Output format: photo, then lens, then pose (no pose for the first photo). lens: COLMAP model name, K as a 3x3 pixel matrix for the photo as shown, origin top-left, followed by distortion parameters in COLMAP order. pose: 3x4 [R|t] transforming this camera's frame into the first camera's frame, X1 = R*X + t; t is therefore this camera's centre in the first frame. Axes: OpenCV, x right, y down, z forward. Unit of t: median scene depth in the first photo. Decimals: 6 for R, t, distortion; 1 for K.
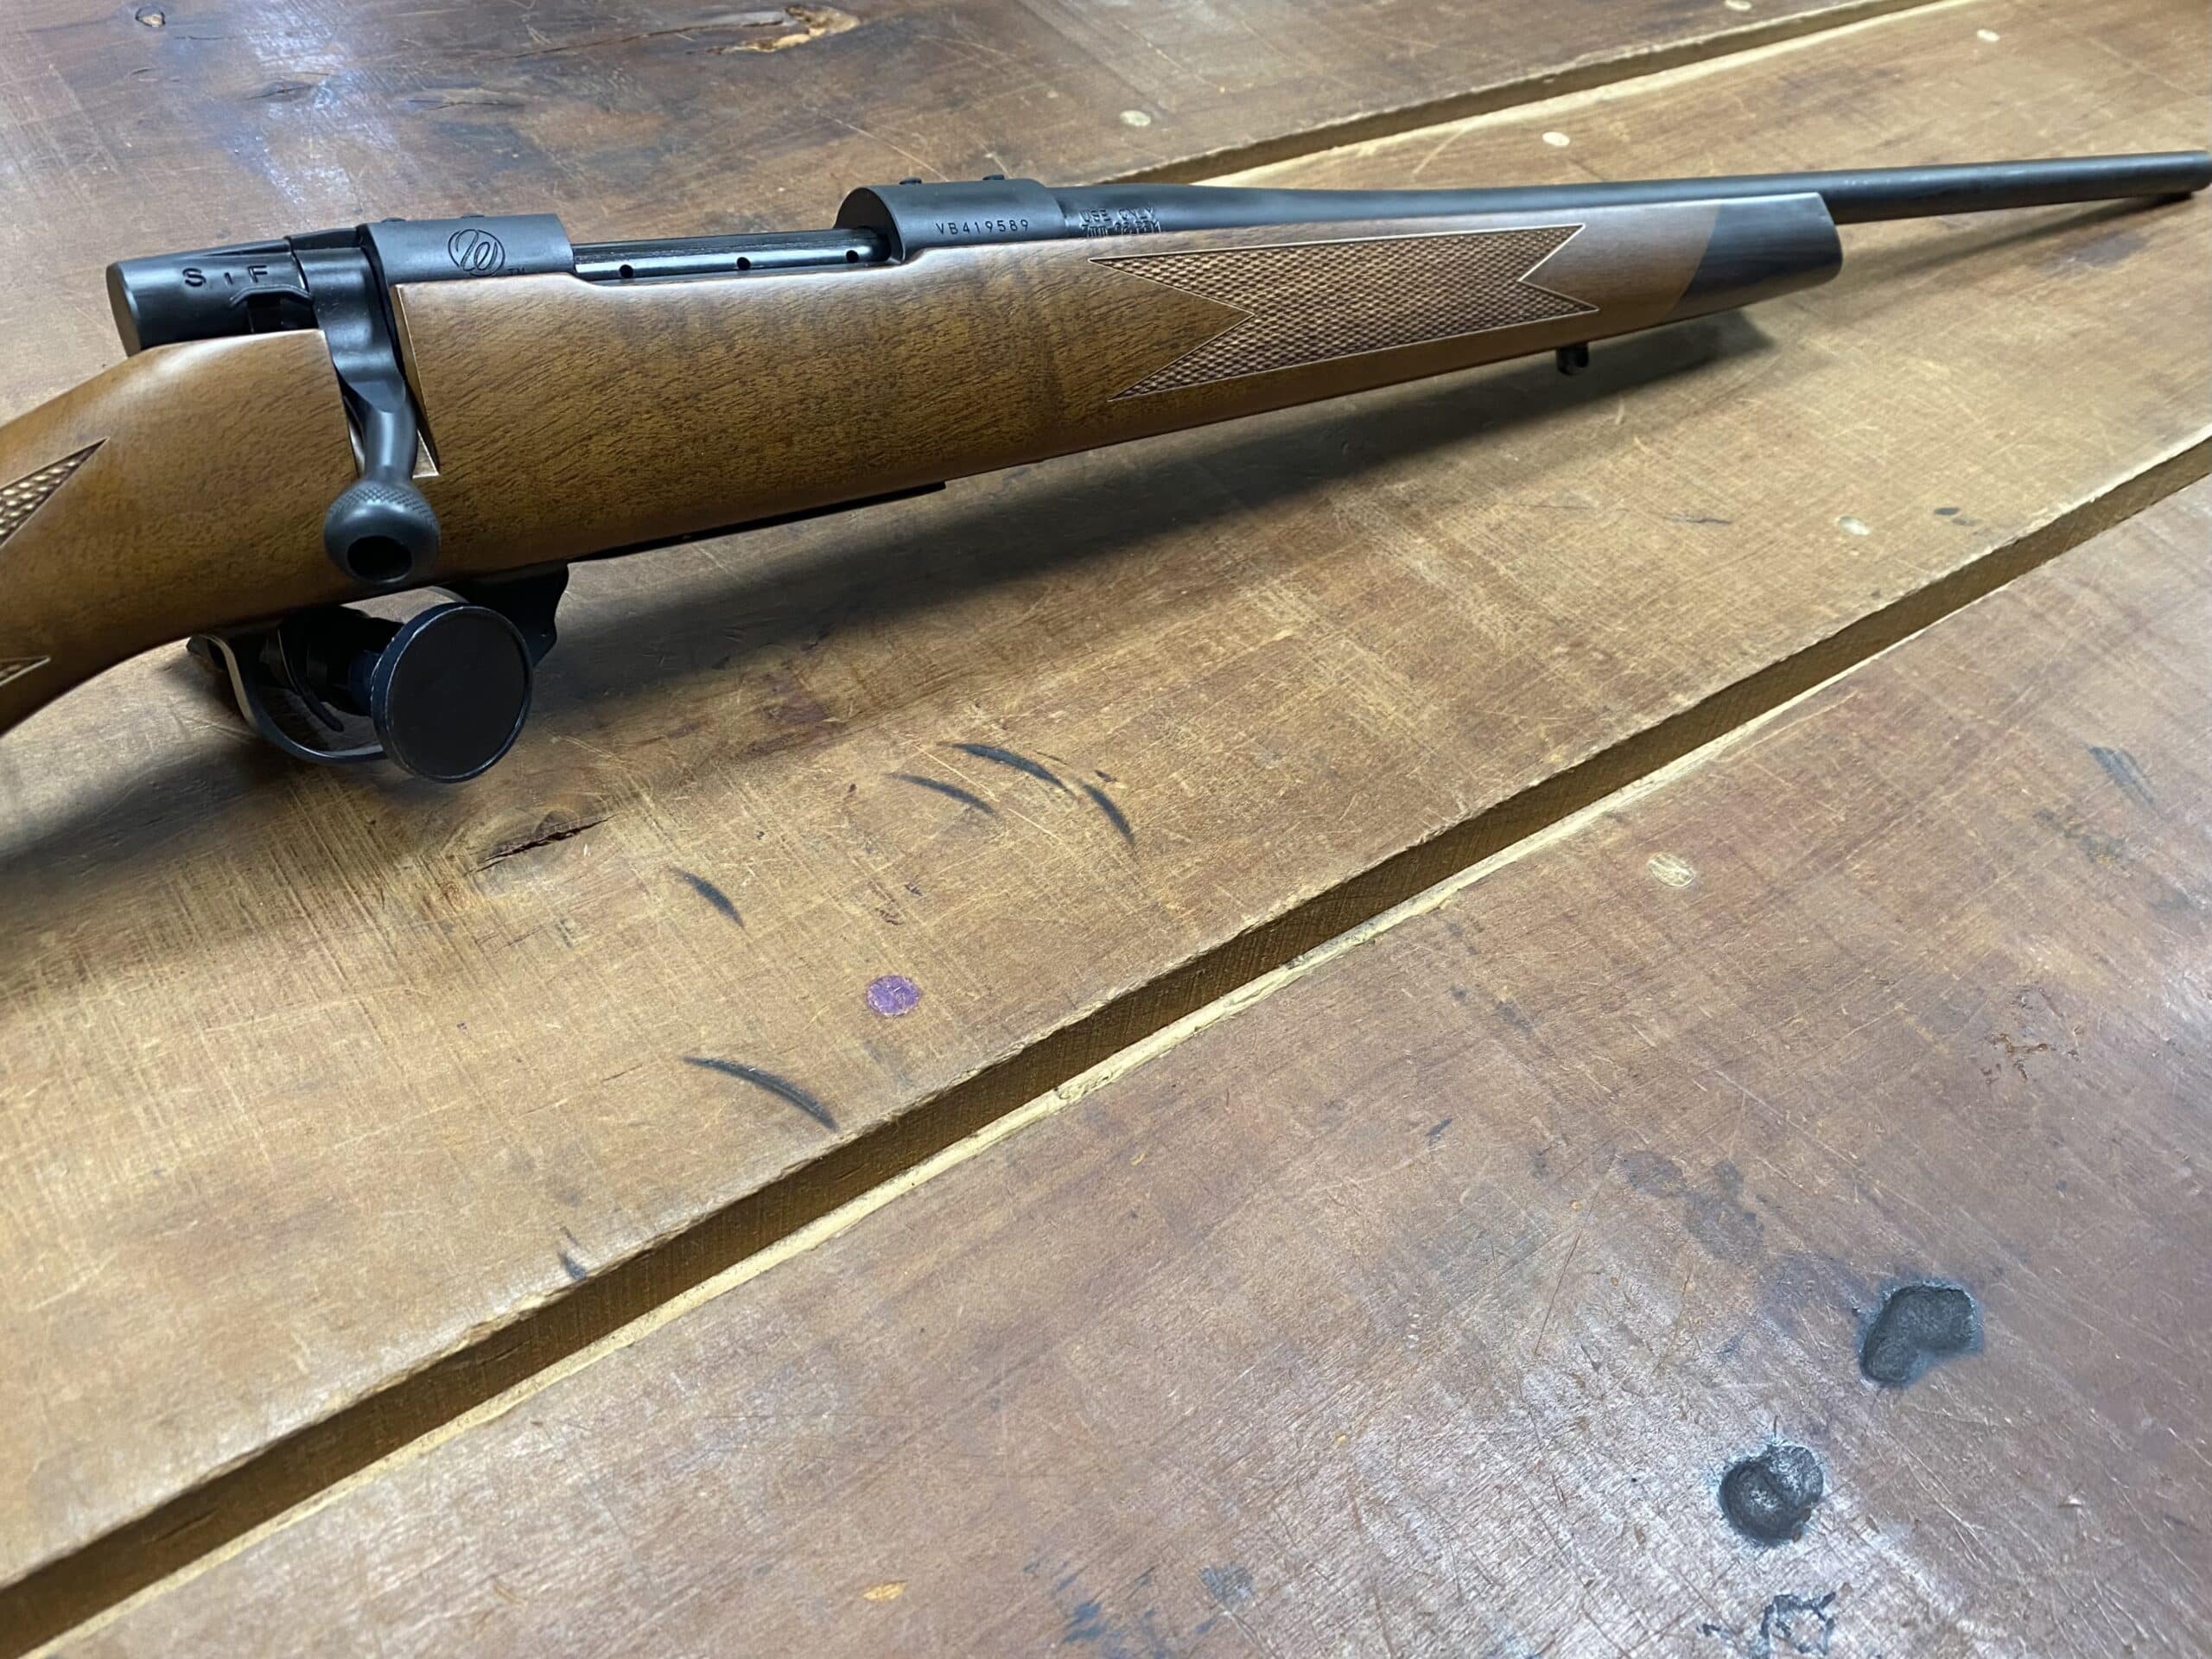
lens RADIAL K [[1810.2, 0, 1151.1], [0, 1810.2, 849.6], [0, 0, 1]] dist [0.073773, -0.156077]
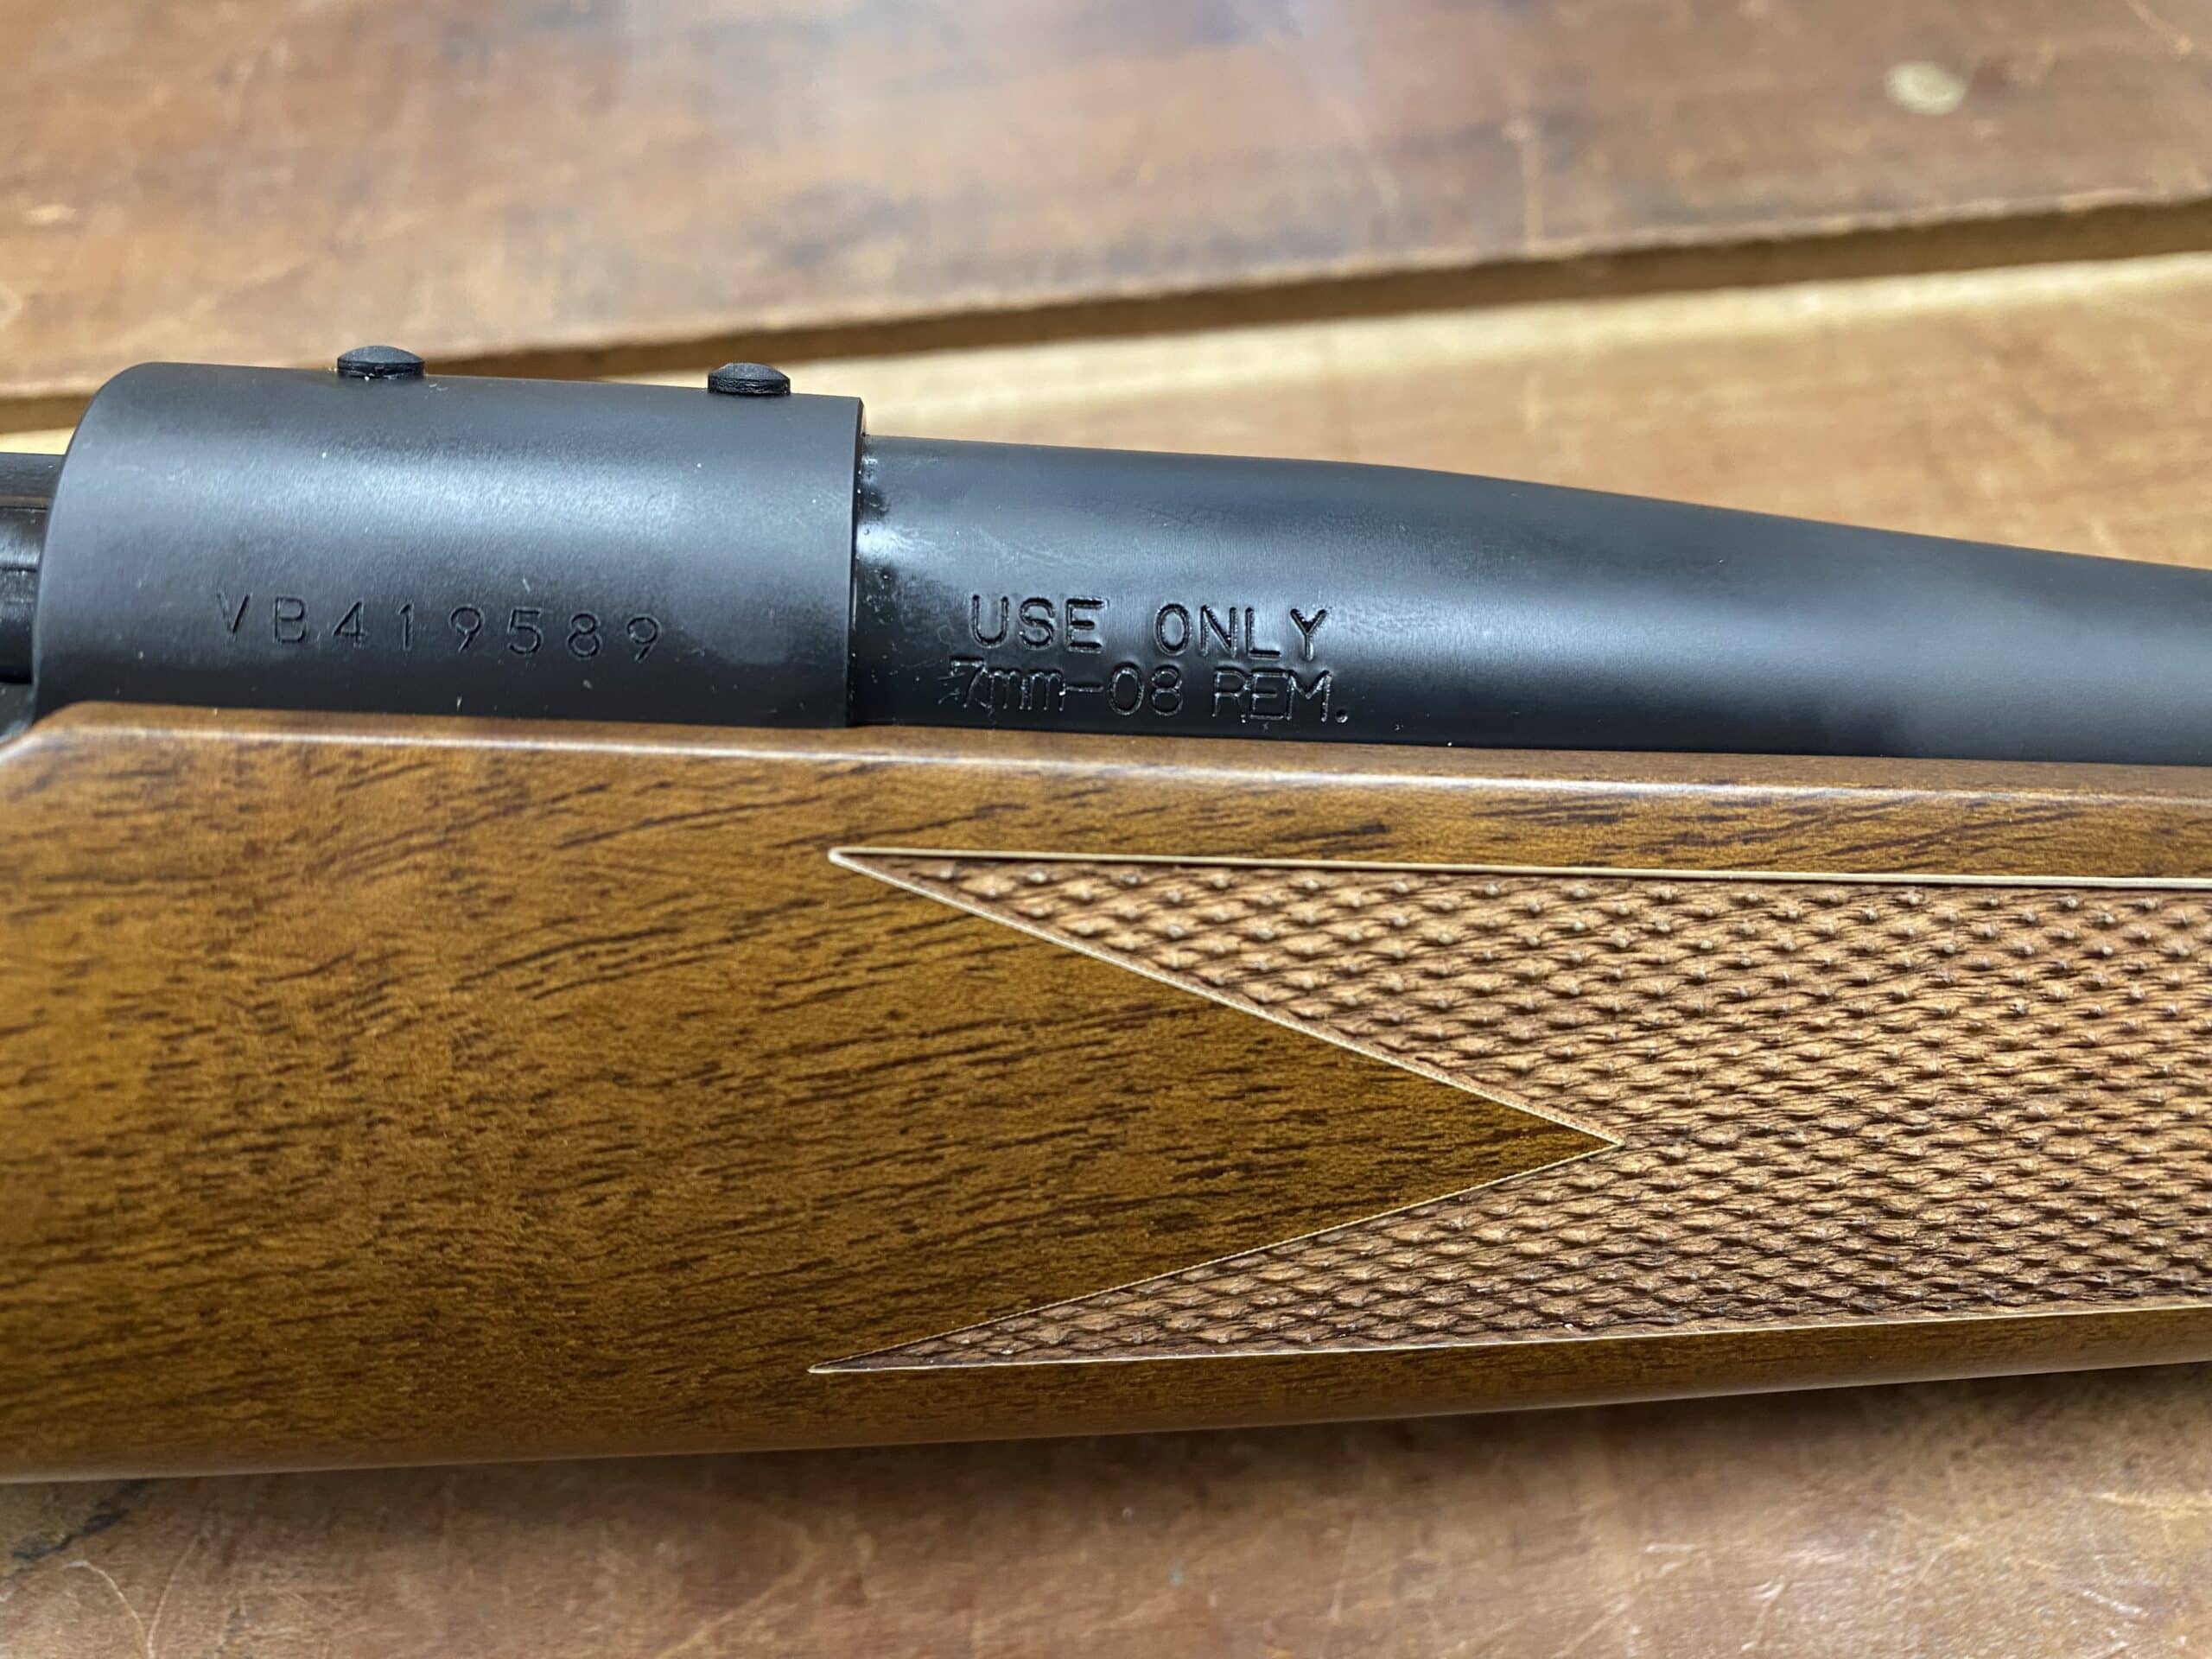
lens RADIAL K [[1776.2, 0, 1106.0], [0, 1776.2, 829.5], [0, 0, 1]] dist [-0.009005, -0.000416]
pose [[0.849690, 0.323787, -0.416159, 0.098212], [-0.284443, 0.946032, 0.155288, -0.413131], [0.443981, -0.013573, 0.895934, 0.905554]]
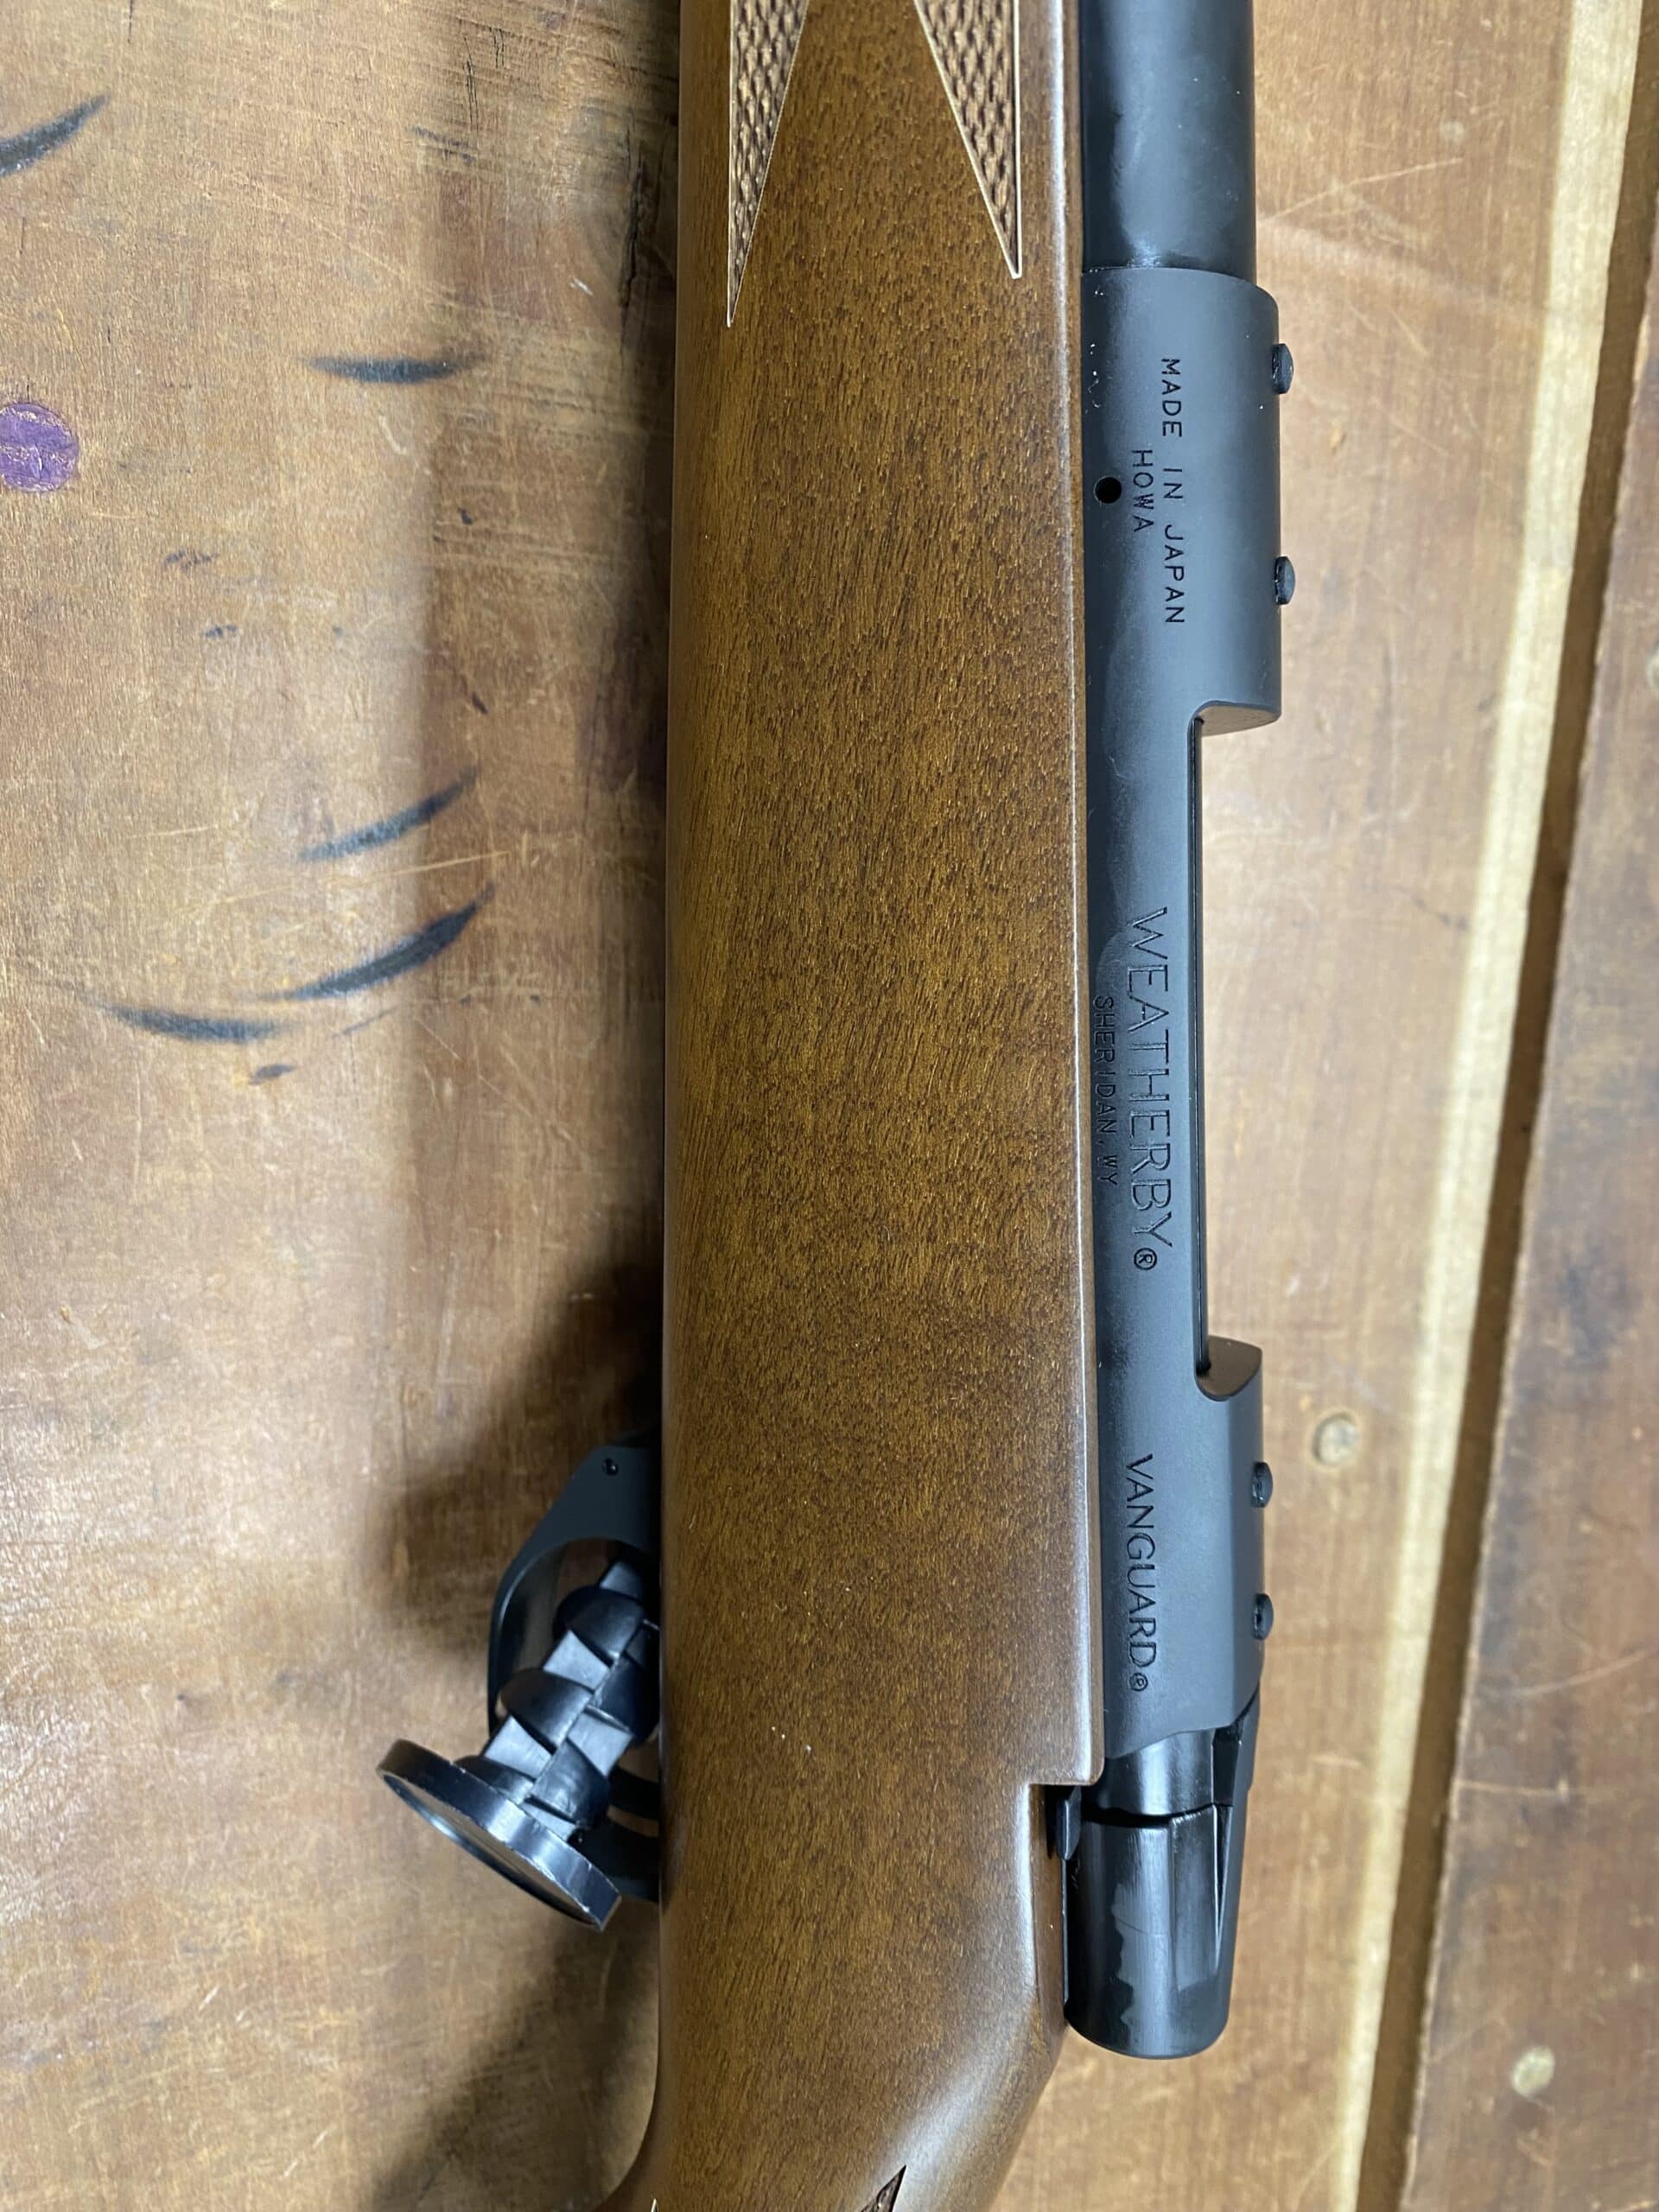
lens RADIAL K [[1764.6, 0, 865.5], [0, 1764.6, 1100.4], [0, 0, 1]] dist [0.060398, -0.063397]
pose [[-0.561449, 0.787695, -0.253599, 0.021192], [-0.819428, -0.486483, 0.303102, -0.414151], [0.115380, 0.377983, 0.918595, 0.540441]]
